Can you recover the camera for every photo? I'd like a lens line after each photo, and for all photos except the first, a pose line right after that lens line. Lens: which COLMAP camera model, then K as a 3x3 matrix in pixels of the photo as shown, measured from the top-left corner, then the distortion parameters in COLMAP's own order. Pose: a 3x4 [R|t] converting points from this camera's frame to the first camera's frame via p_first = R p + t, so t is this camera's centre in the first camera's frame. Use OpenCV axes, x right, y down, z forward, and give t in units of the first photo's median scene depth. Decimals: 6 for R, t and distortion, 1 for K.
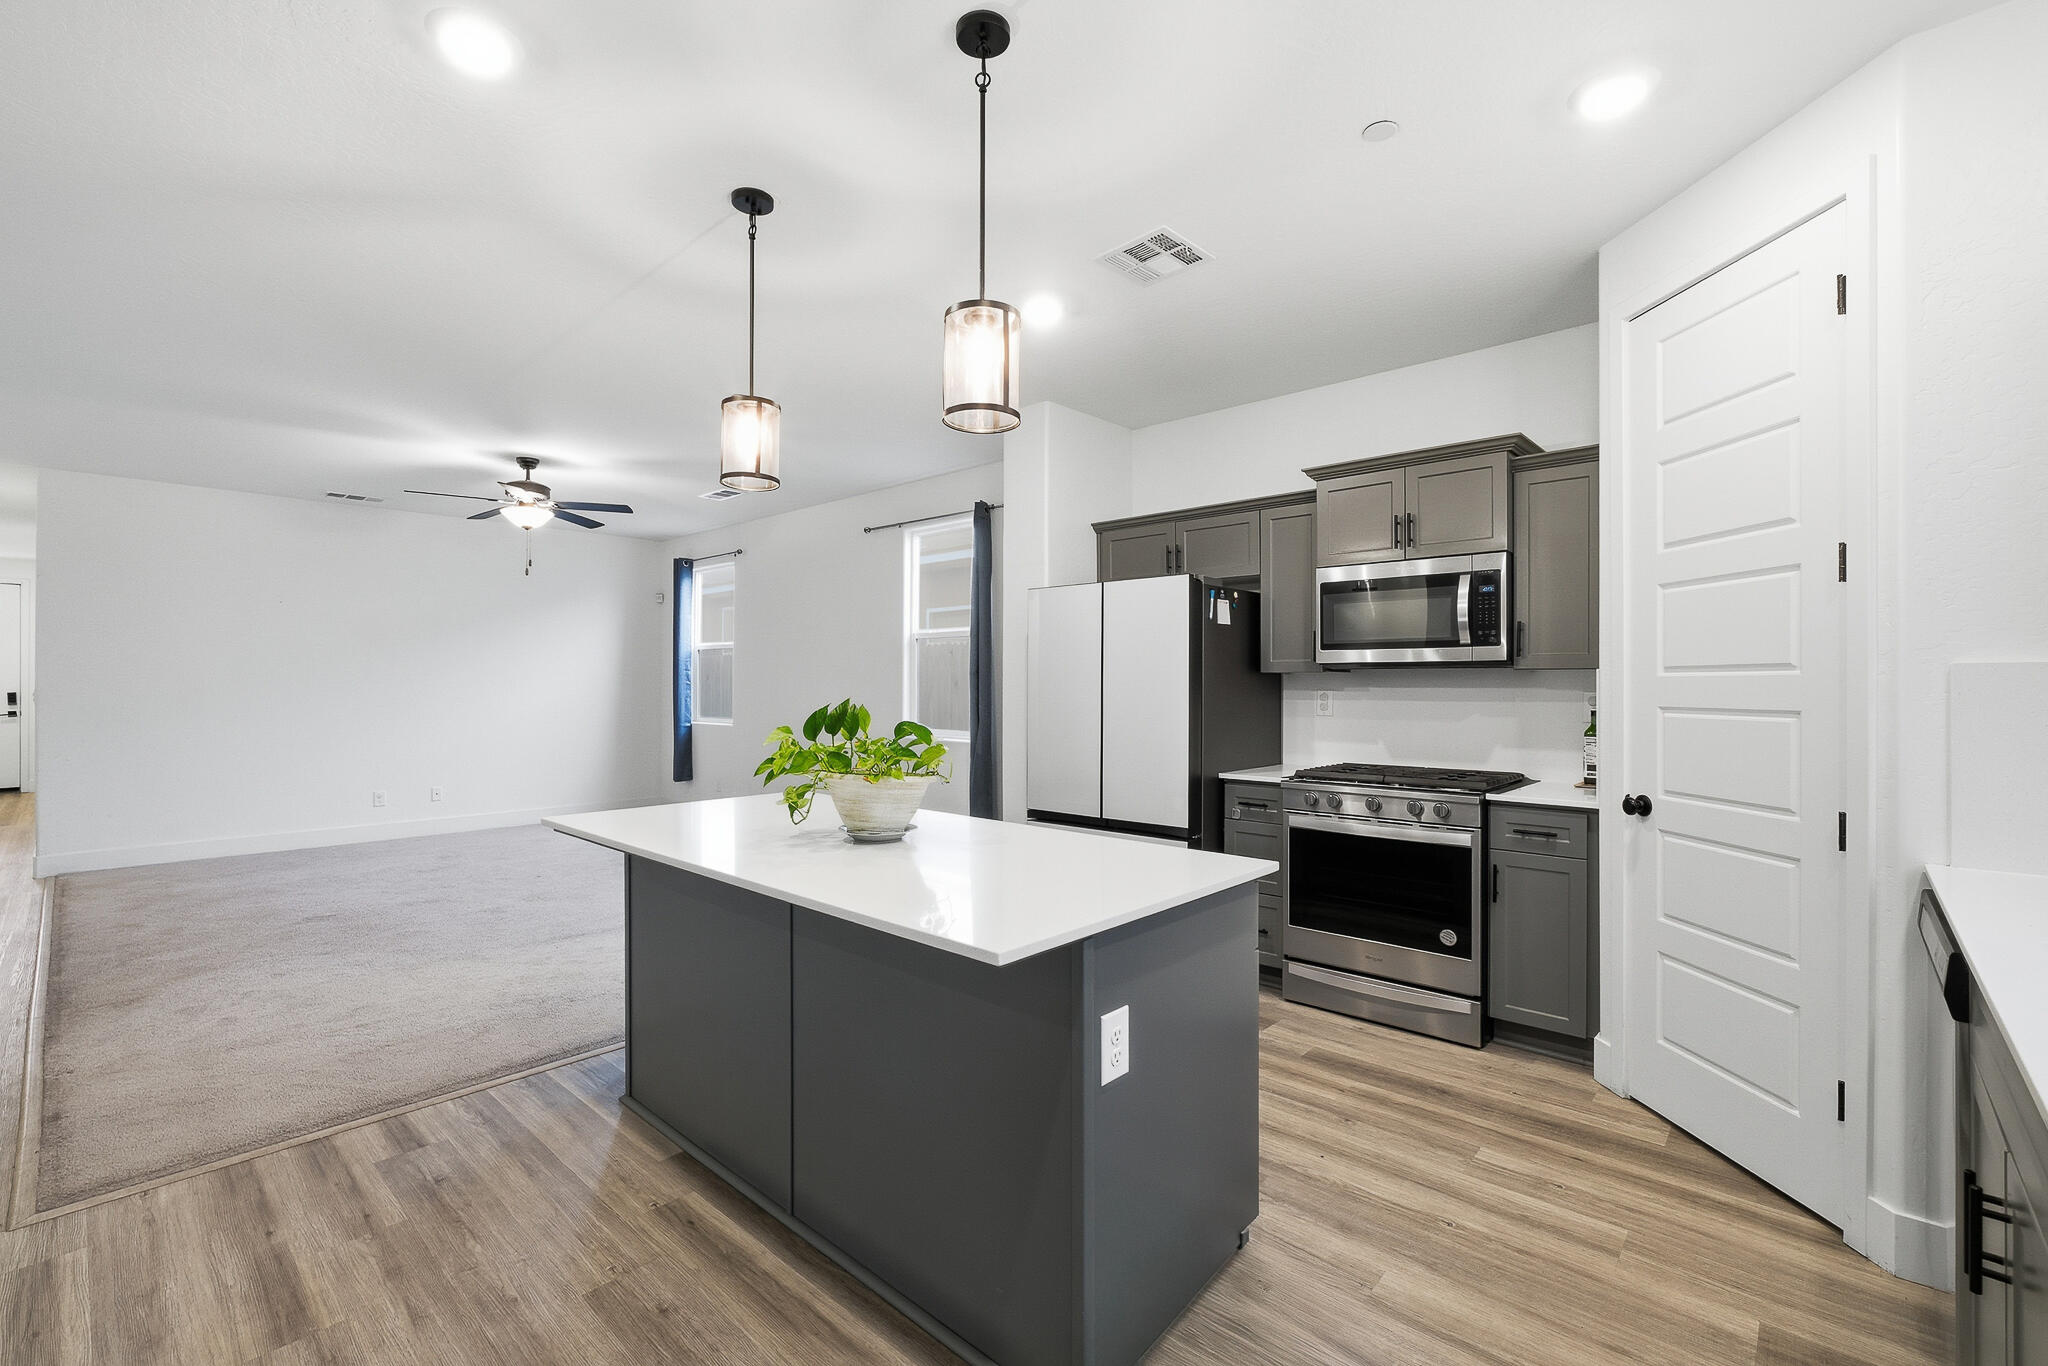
lens RADIAL K [[885.5, 0, 1024.0], [0, 885.5, 683.0], [0, 0, 1]] dist [-0.008685, 0.000766]
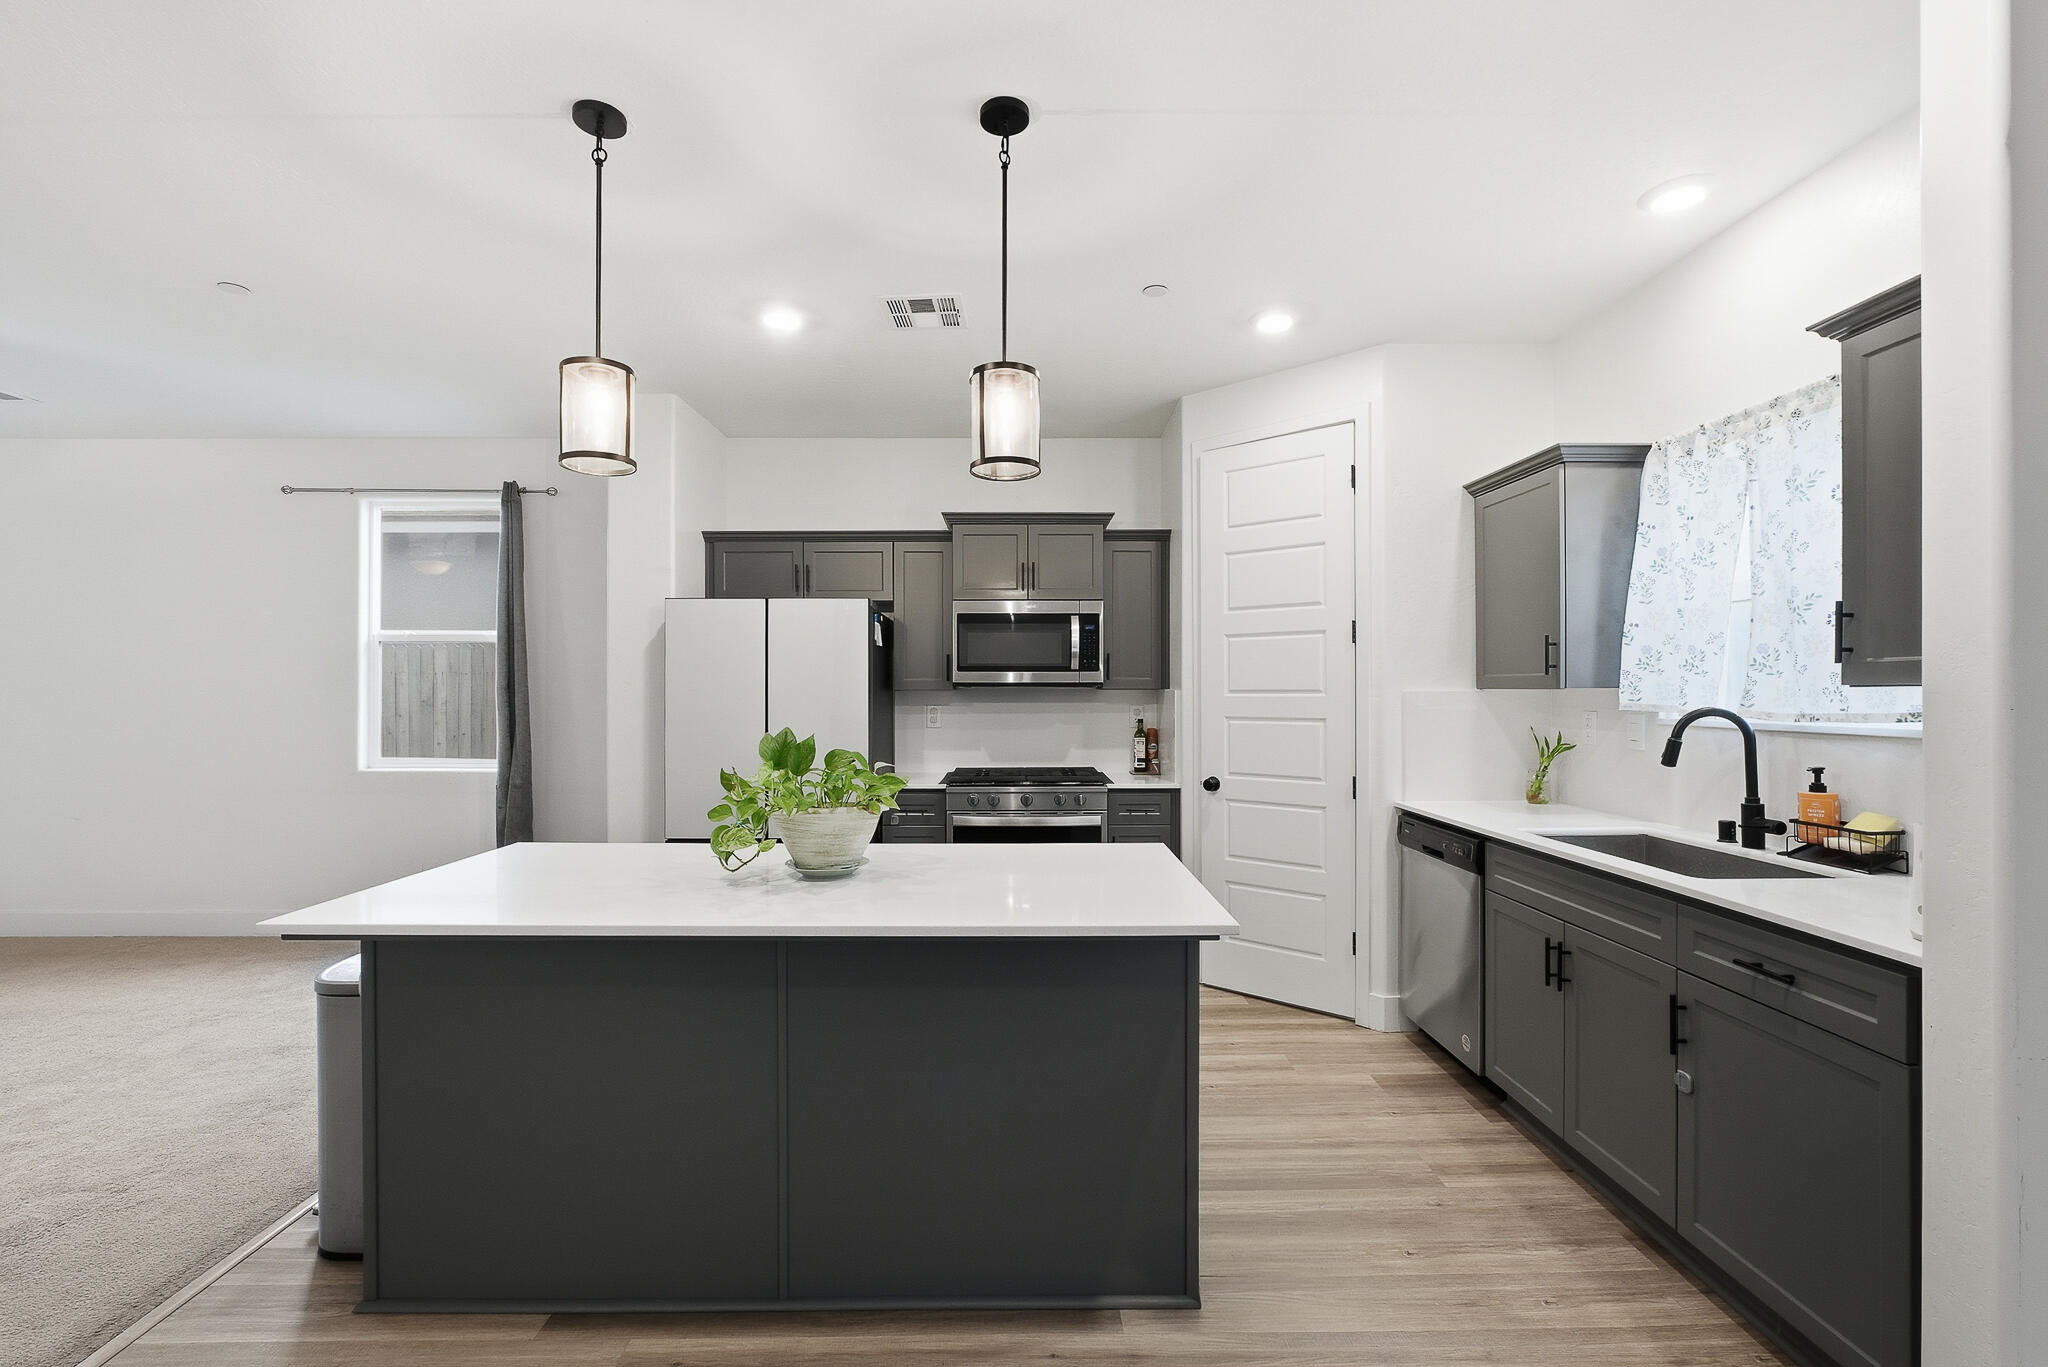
lens RADIAL K [[885.6, 0, 1030.7], [0, 885.6, 694.1], [0, 0, 1]] dist [-0.011169, 0.000239]
pose [[0.727988, -0.006053, 0.685563, -0.440127], [0.001594, 0.999973, 0.007138, -0.017571], [-0.685588, -0.004104, 0.727978, 0.104898]]
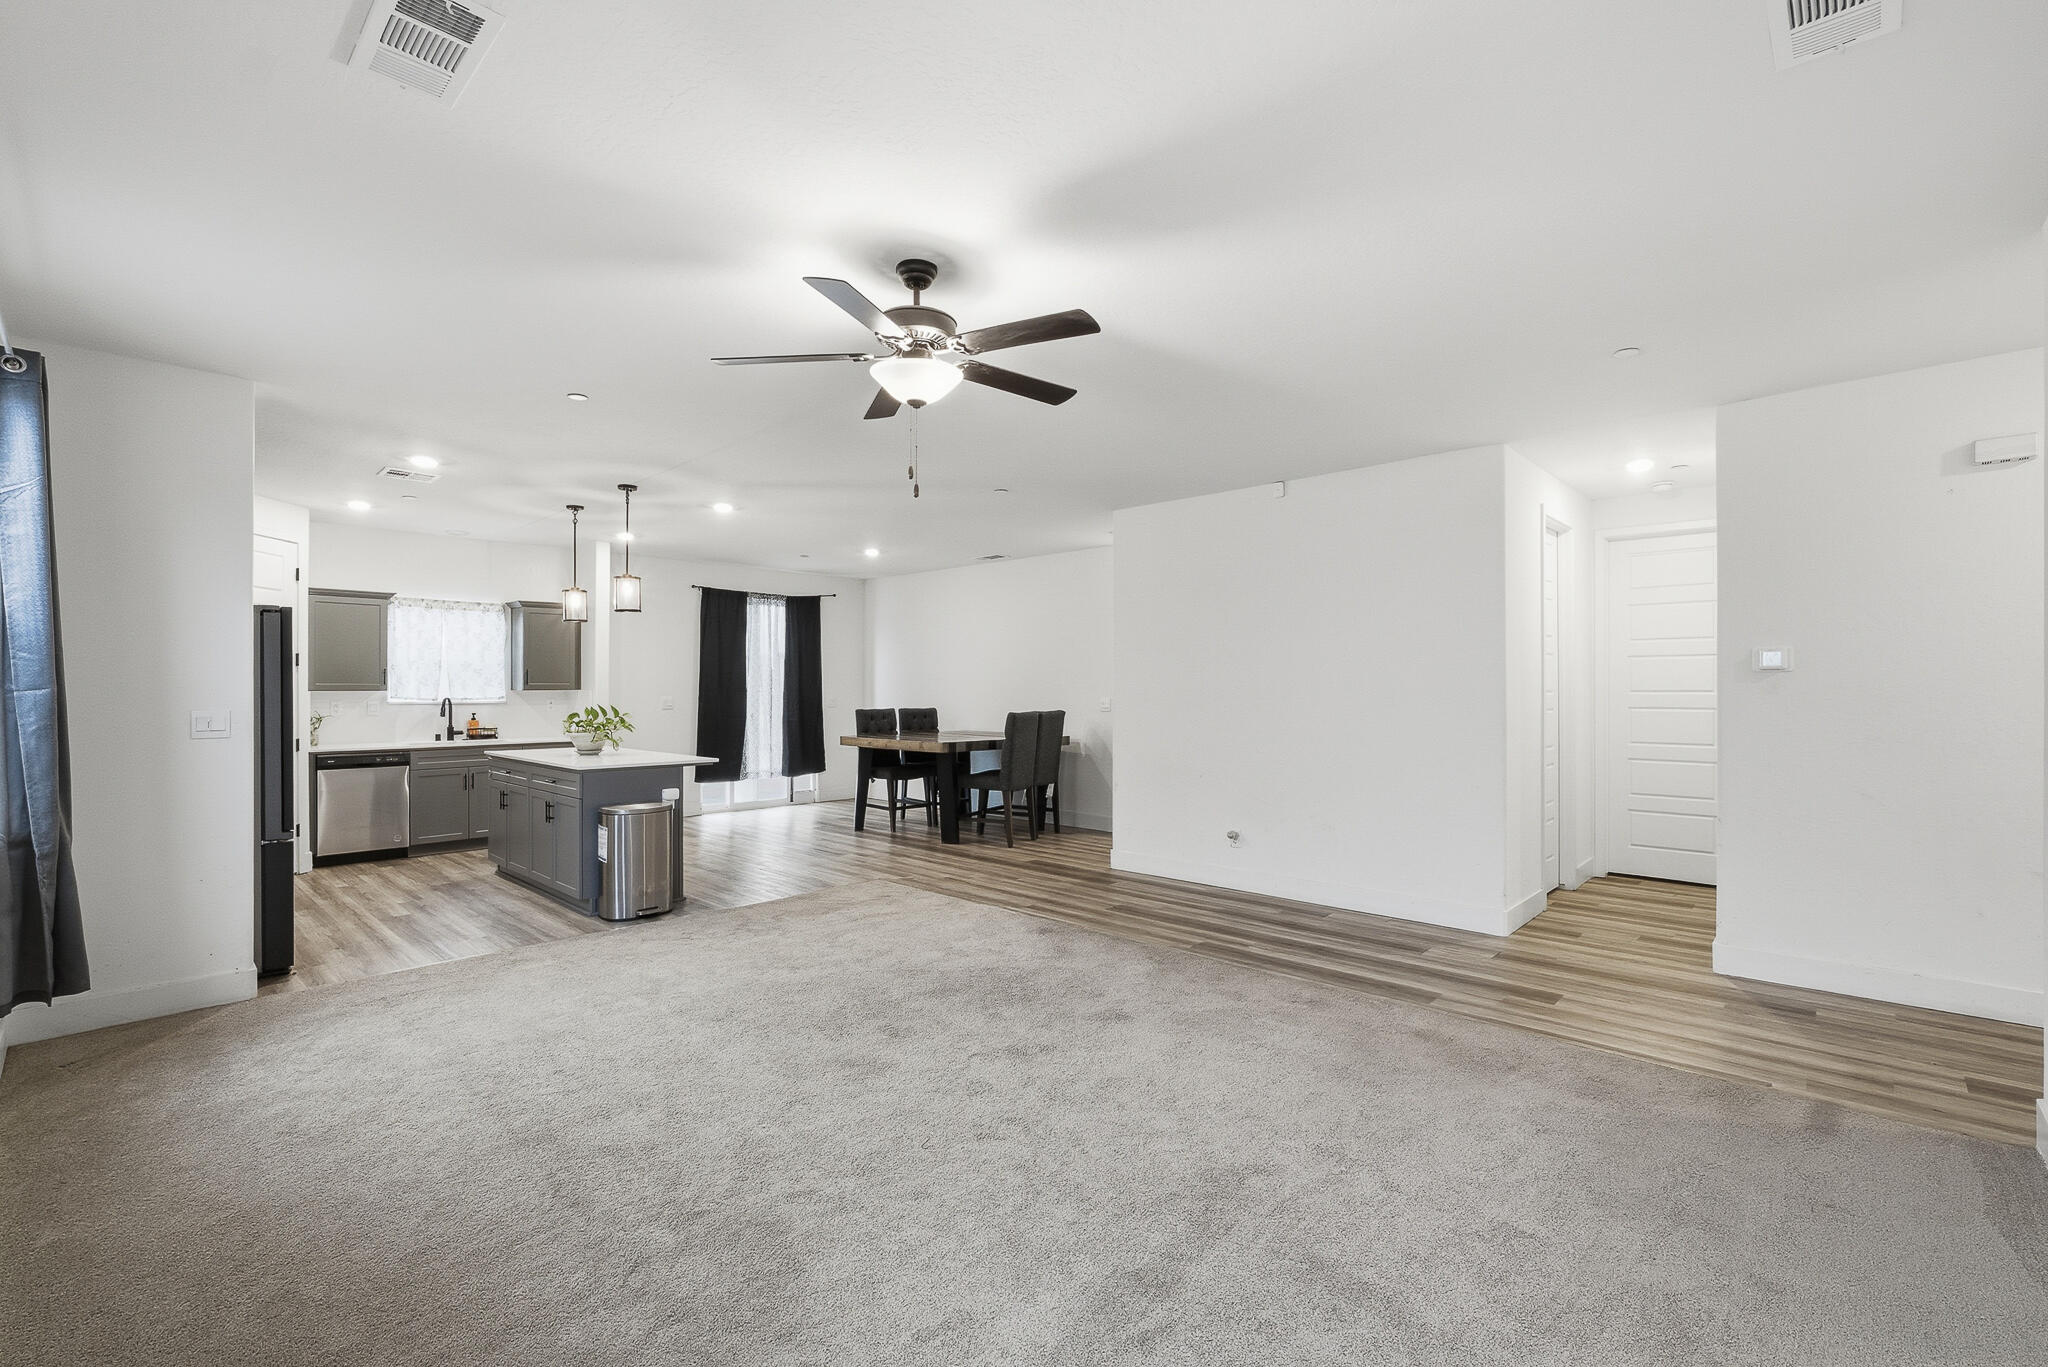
lens RADIAL K [[885.5, 0, 1024.0], [0, 885.5, 683.5], [0, 0, 1]] dist [-0.008685, 0.000766]
pose [[-0.999998, -0.001935, -0.000113, -1.011288], [-0.001934, 0.999978, -0.006413, -0.021958], [0.000126, -0.006413, -0.999979, 2.535586]]
